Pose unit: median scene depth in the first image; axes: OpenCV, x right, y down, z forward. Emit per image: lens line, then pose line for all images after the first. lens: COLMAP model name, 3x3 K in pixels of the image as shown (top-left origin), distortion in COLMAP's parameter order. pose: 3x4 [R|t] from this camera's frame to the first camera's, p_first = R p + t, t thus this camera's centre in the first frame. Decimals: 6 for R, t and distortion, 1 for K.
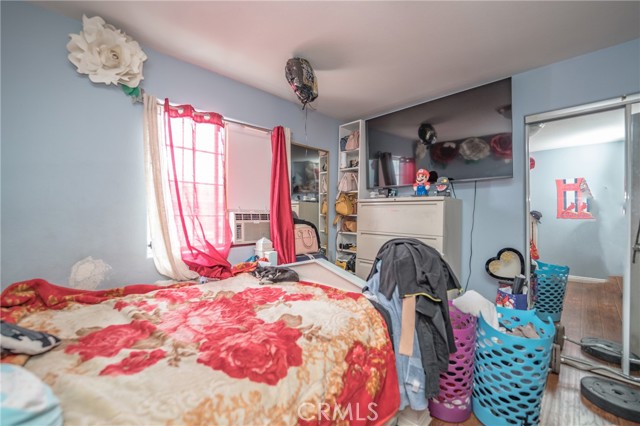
lens RADIAL K [[255.0, 0, 308.3], [0, 255.0, 215.7], [0, 0, 1]] dist [-0.010227, -0.000941]
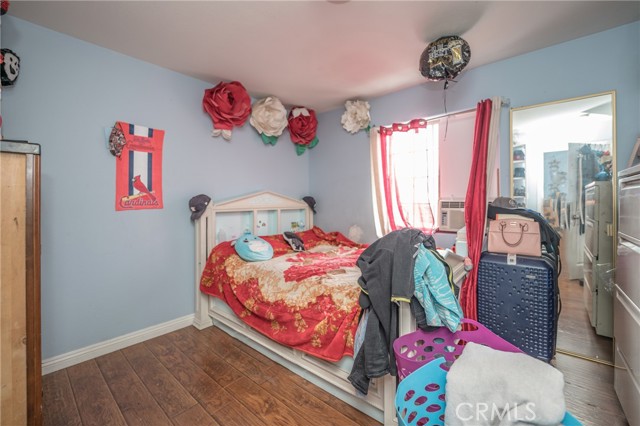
lens RADIAL K [[255.0, 0, 321.4], [0, 255.0, 204.8], [0, 0, 1]] dist [-0.010227, -0.000941]
pose [[0.128658, 0.005249, -0.991675, 0.994691], [-0.005288, 0.999975, 0.004607, 0.003159], [0.991675, 0.004651, 0.128683, 0.500757]]
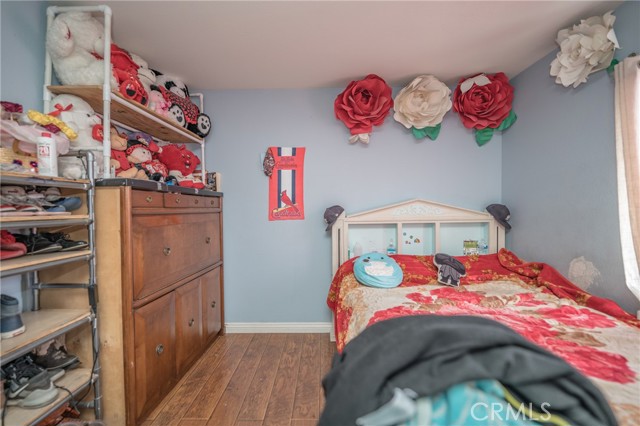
lens RADIAL K [[255.0, 0, 323.8], [0, 255.0, 216.7], [0, 0, 1]] dist [-0.010227, -0.000941]
pose [[-0.667234, 0.021443, -0.744539, 0.590583], [-0.004284, 0.999459, 0.032623, -0.028871], [0.744836, 0.024957, -0.666781, 0.895307]]
